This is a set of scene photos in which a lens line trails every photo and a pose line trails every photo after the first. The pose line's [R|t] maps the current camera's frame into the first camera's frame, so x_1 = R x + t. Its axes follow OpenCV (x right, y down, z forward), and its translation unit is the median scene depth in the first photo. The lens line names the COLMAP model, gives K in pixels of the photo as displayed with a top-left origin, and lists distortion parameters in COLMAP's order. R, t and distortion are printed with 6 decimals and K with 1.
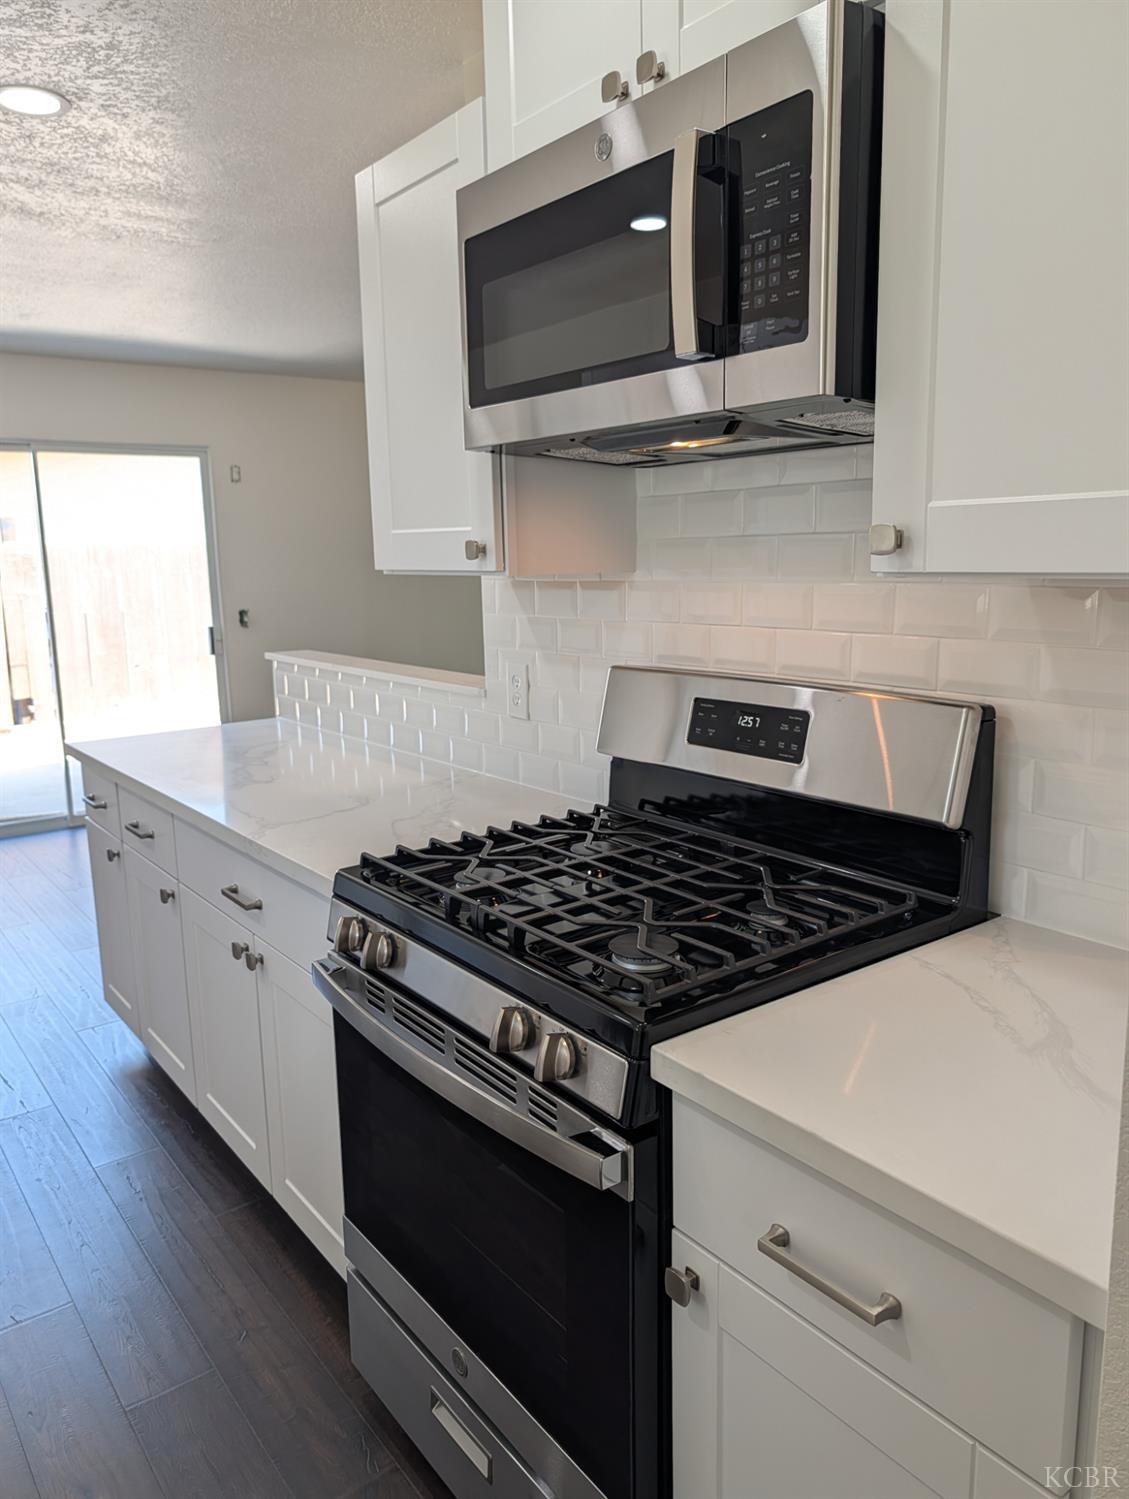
lens RADIAL K [[1083.4, 0, 552.7], [0, 1083.4, 741.0], [0, 0, 1]] dist [0.016317, -0.017646]
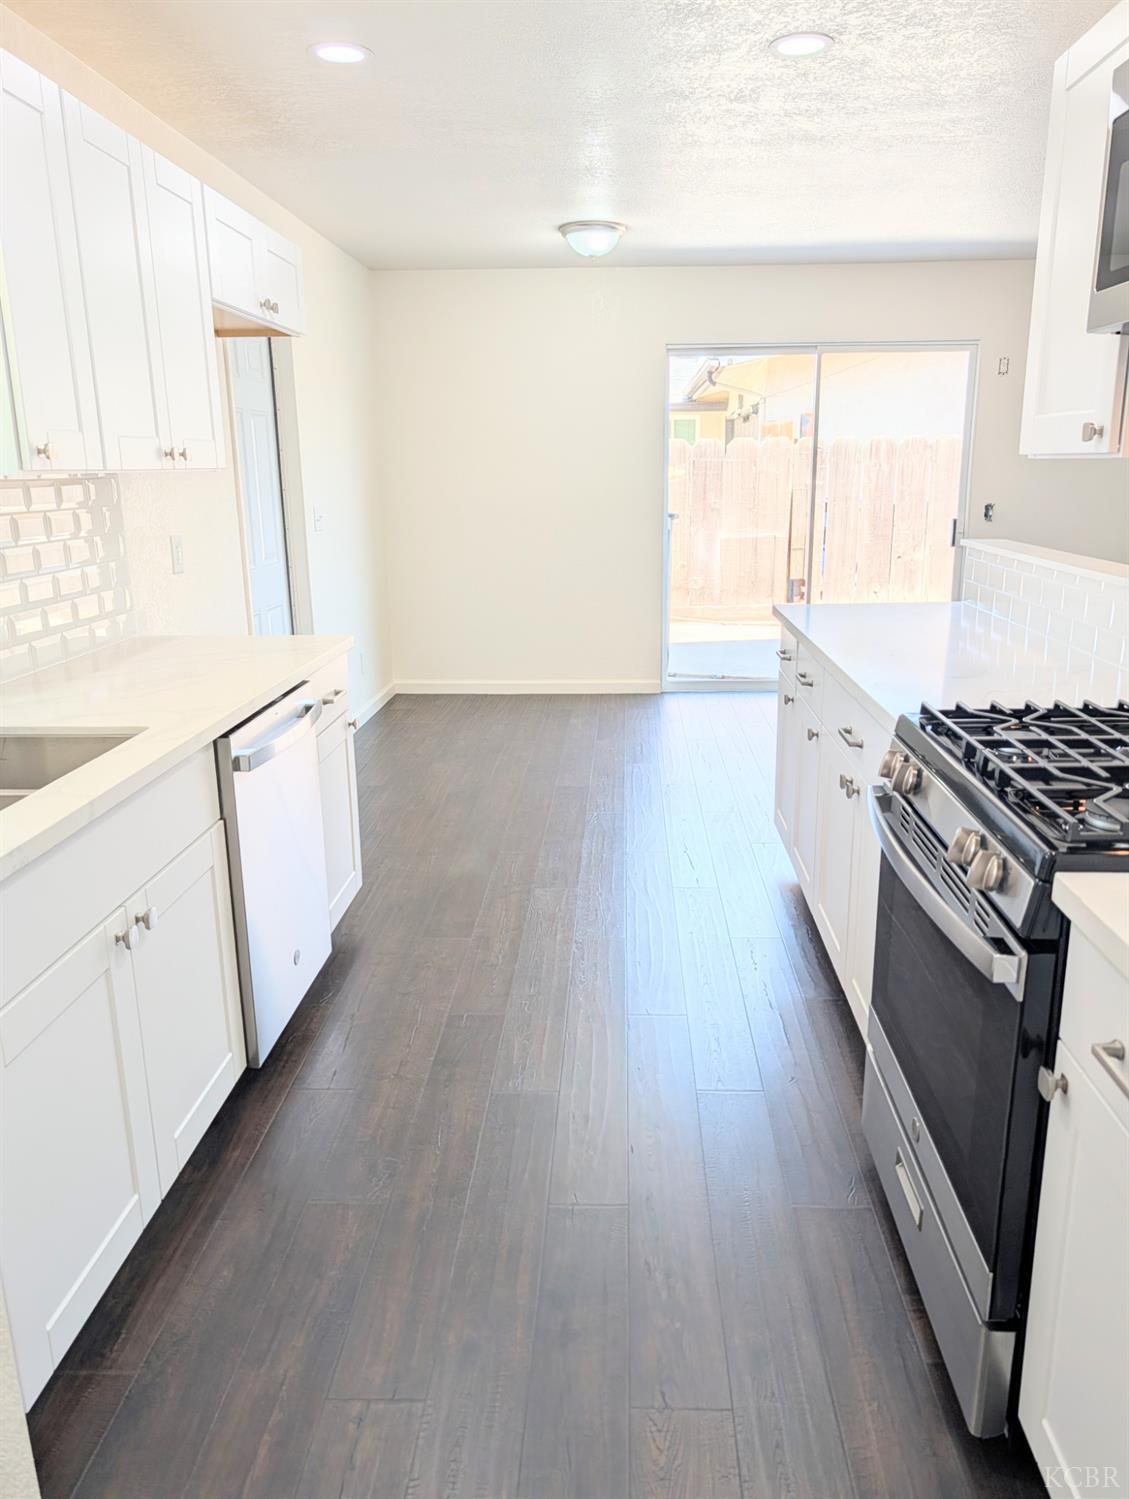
lens RADIAL K [[1083.4, 0, 577.1], [0, 1083.4, 750.4], [0, 0, 1]] dist [0.016317, -0.017646]
pose [[0.771613, 0.176043, -0.611246, 0.189749], [-0.116580, 0.983802, 0.136175, 0.030108], [0.625318, -0.033815, 0.779637, -0.096046]]
